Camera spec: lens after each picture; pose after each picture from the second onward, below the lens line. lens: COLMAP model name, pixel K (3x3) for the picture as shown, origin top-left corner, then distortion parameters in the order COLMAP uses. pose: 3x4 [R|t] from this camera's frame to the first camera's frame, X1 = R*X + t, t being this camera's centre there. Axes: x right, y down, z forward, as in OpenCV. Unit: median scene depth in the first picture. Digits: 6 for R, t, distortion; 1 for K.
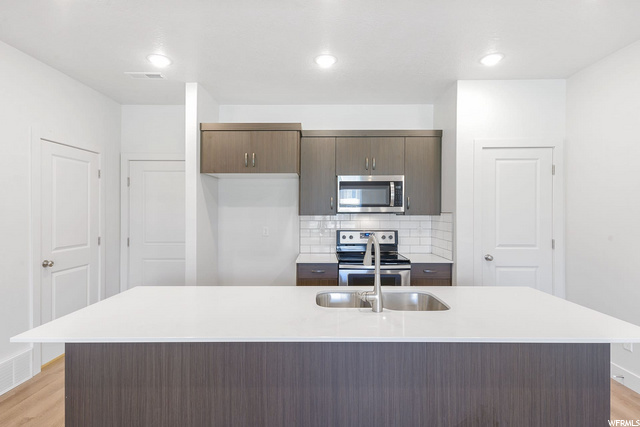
lens RADIAL K [[334.1, 0, 320.0], [0, 334.1, 209.6], [0, 0, 1]] dist [0.031559, 0.000239]
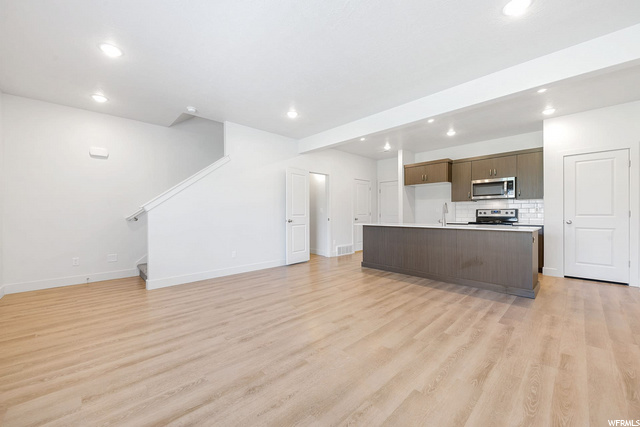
lens RADIAL K [[256.1, 0, 320.0], [0, 256.1, 213.5], [0, 0, 1]] dist [-0.000390, -0.000065]
pose [[0.708317, -0.005587, -0.705872, 0.490716], [0.006431, 0.999978, -0.001461, 0.088821], [0.705865, -0.003505, 0.708337, -0.706821]]
